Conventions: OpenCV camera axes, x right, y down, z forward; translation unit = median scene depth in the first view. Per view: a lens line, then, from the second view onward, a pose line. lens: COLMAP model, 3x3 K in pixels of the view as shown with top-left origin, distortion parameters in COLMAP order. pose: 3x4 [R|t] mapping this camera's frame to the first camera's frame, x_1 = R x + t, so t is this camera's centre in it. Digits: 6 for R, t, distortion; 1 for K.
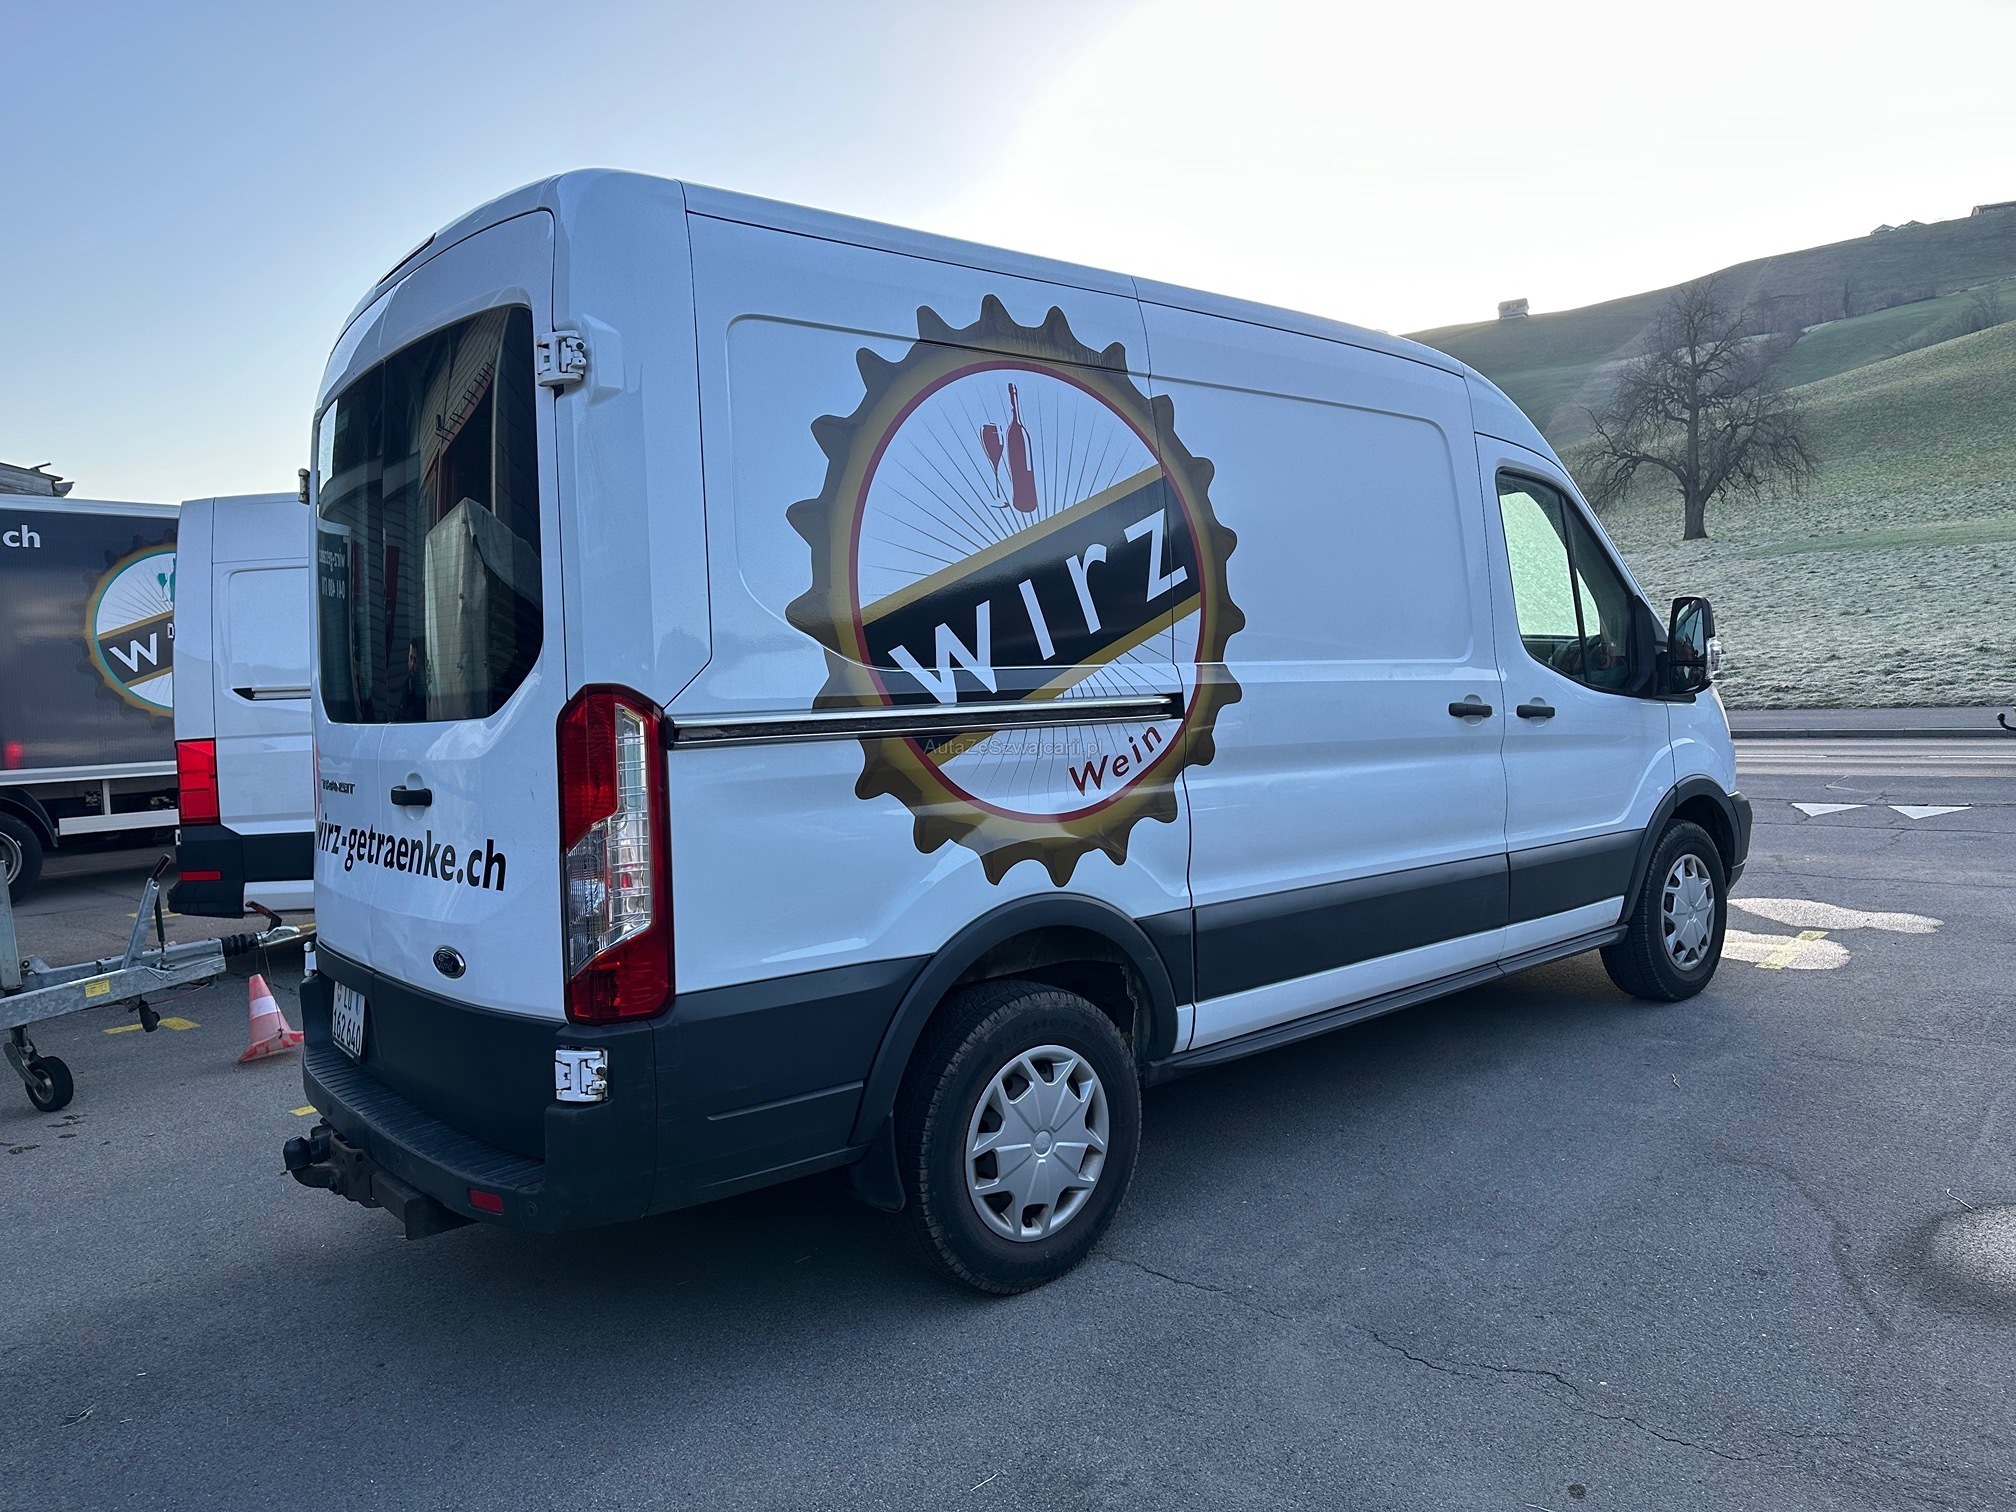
lens RADIAL K [[1406.5, 0, 1004.2], [0, 1406.5, 761.9], [0, 0, 1]] dist [0.068969, -0.103700]
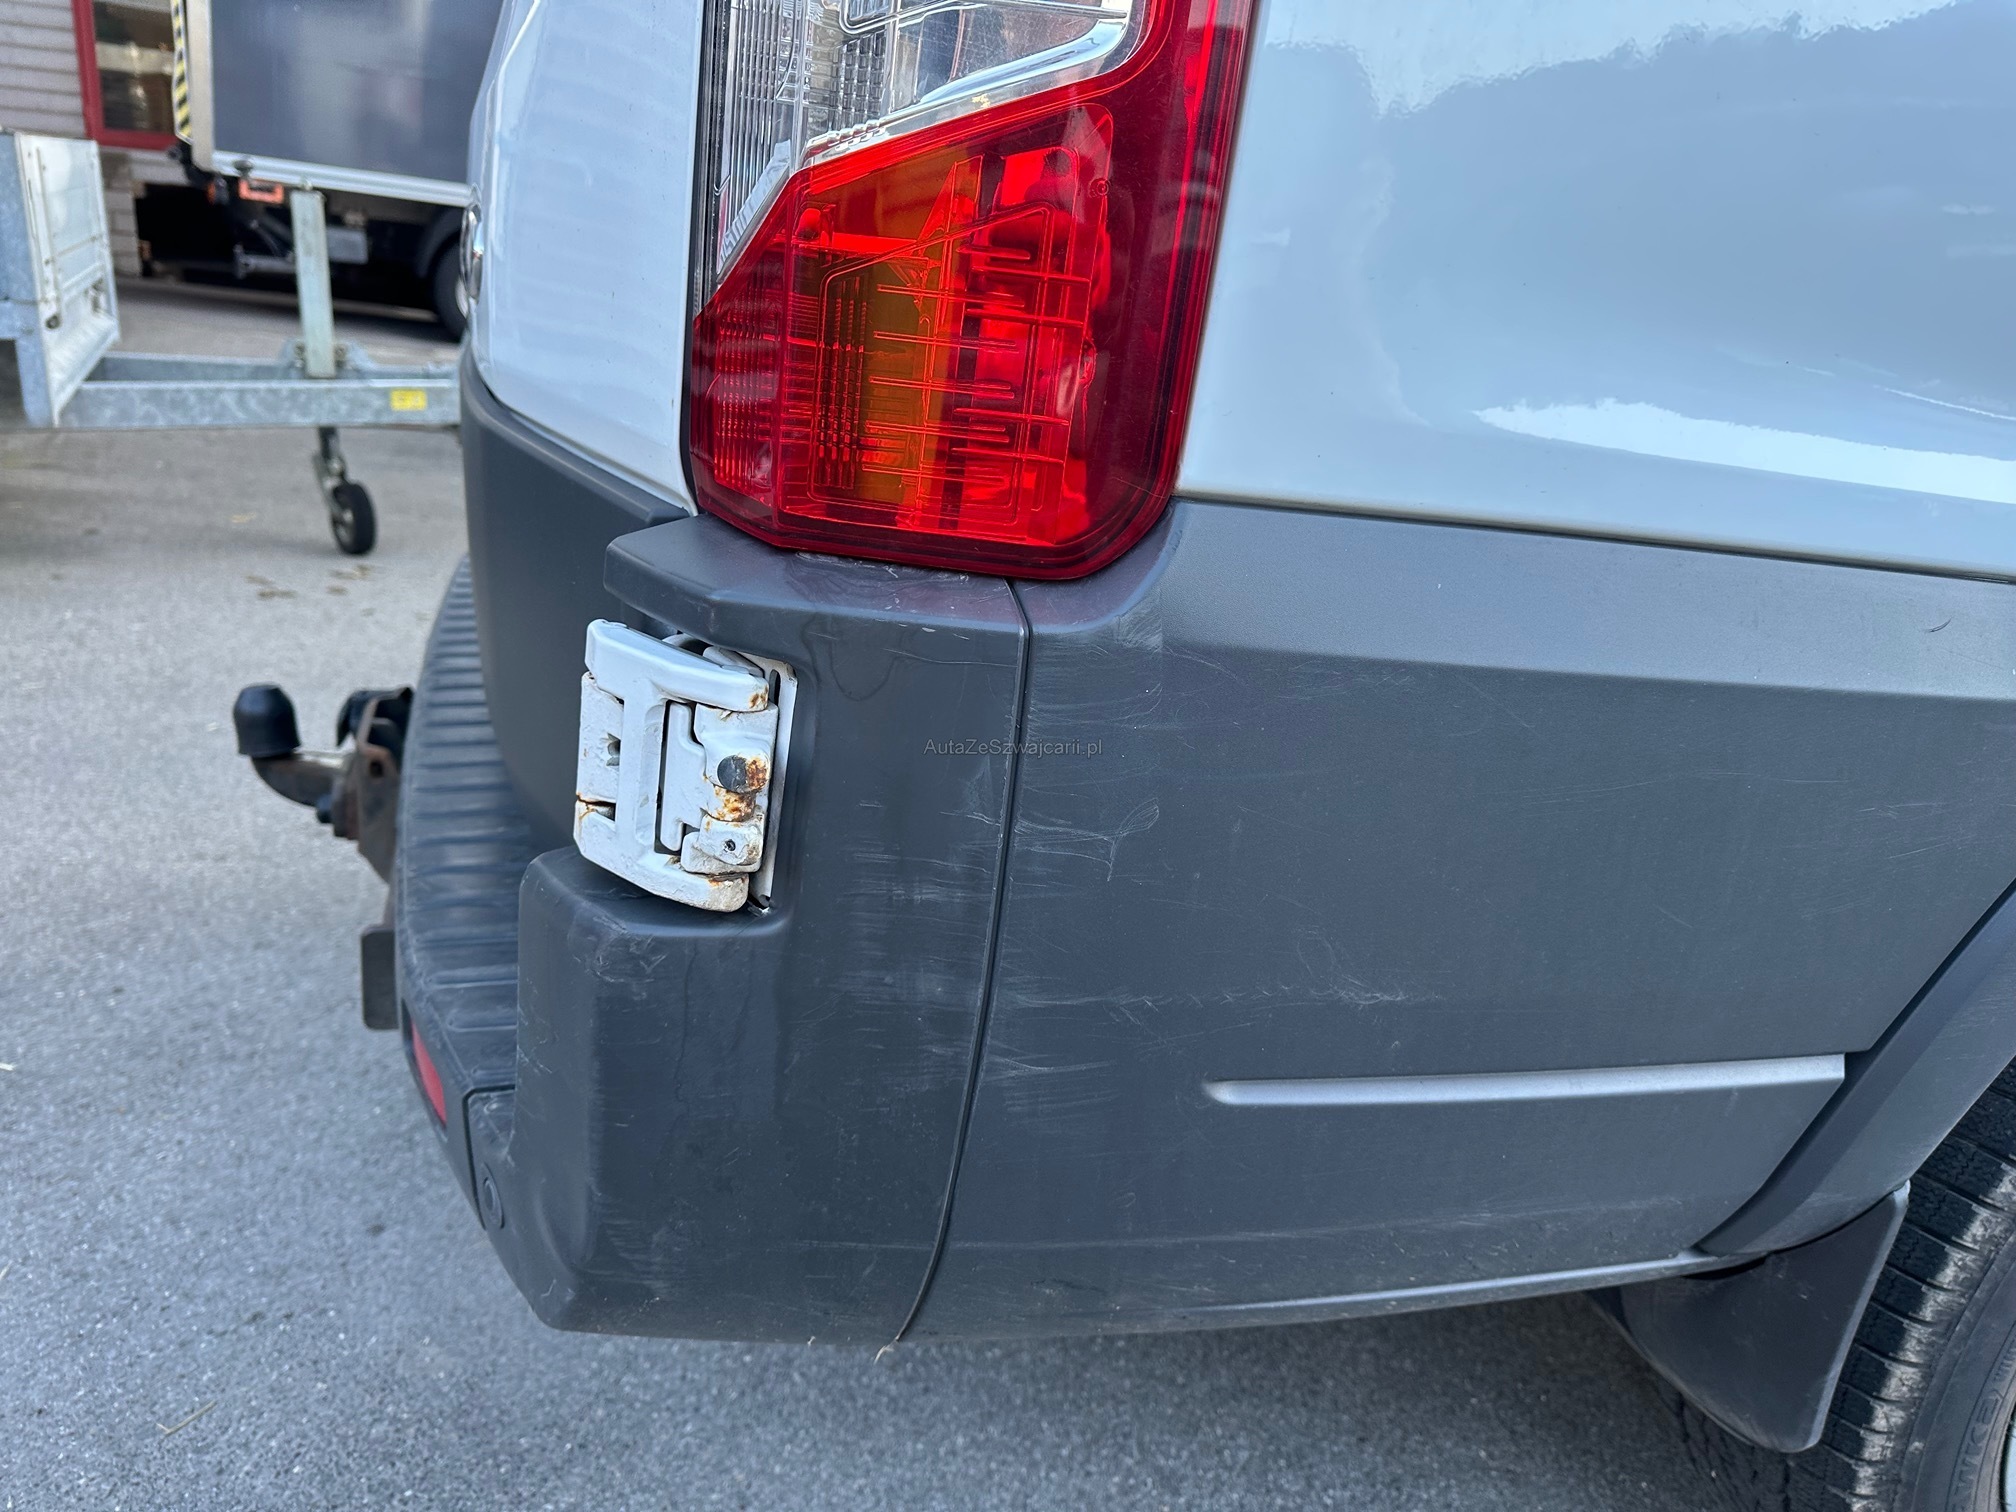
lens RADIAL K [[1406.5, 0, 1004.2], [0, 1406.5, 761.9], [0, 0, 1]] dist [0.068969, -0.103700]
pose [[0.911408, 0.263831, -0.315799, -0.167521], [-0.176062, 0.943646, 0.280240, 0.136165], [0.371938, -0.199813, 0.906497, 0.734089]]
